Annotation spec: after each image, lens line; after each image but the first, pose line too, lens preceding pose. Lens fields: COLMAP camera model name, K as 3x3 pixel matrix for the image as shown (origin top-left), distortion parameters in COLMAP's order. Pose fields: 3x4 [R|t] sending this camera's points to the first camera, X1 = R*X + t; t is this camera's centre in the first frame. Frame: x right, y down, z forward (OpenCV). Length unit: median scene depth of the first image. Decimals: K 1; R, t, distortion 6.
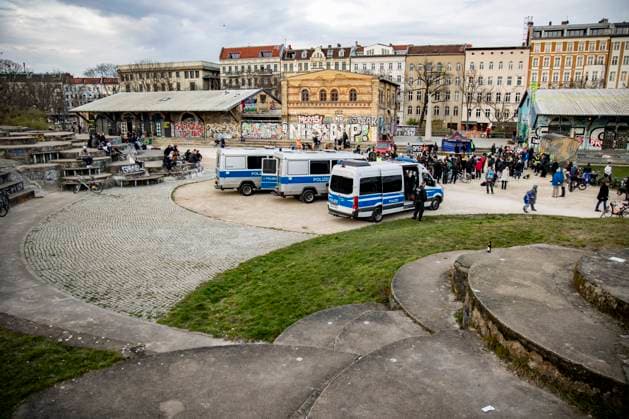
lens RADIAL K [[441.5, 0, 309.9], [0, 441.5, 211.5], [0, 0, 1]] dist [-0.068947, 0.043737]
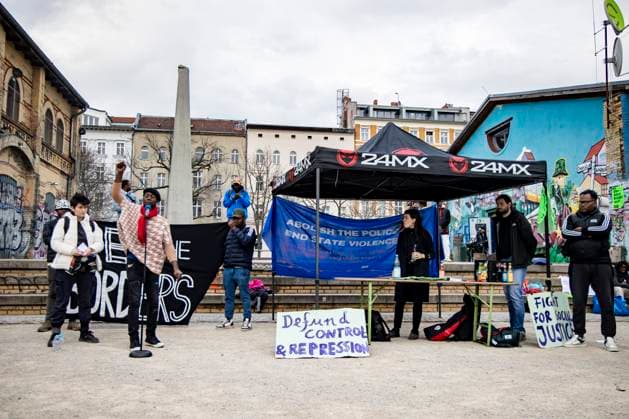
lens RADIAL K [[542.4, 0, 310.8], [0, 542.4, 210.3], [0, 0, 1]] dist [0.030774, 0.019341]
pose [[0.881862, 0.064584, 0.467063, 0.132377], [0.097005, 0.944533, -0.313763, -0.059793], [-0.461420, 0.322003, 0.826683, 0.488270]]
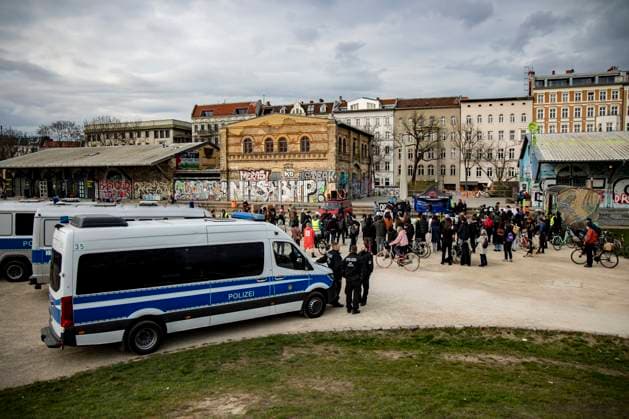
lens RADIAL K [[460.8, 0, 316.7], [0, 460.8, 205.9], [0, 0, 1]] dist [-0.071922, 0.042241]
pose [[0.999959, -0.003479, -0.008408, 0.082394], [0.002028, 0.985985, -0.166821, -0.011344], [0.008871, 0.166797, 0.985951, 0.133952]]
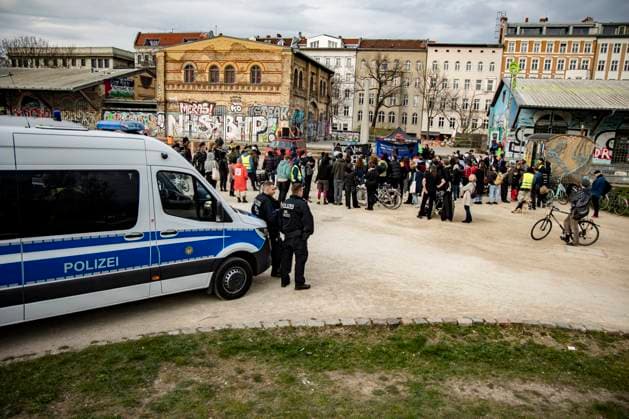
lens RADIAL K [[460.8, 0, 313.1], [0, 460.8, 215.6], [0, 0, 1]] dist [-0.071922, 0.042241]
pose [[0.995957, 0.030182, 0.084611, 0.087825], [-0.027216, 0.998981, -0.036002, -0.014106], [-0.085611, 0.033553, 0.995763, 0.190790]]
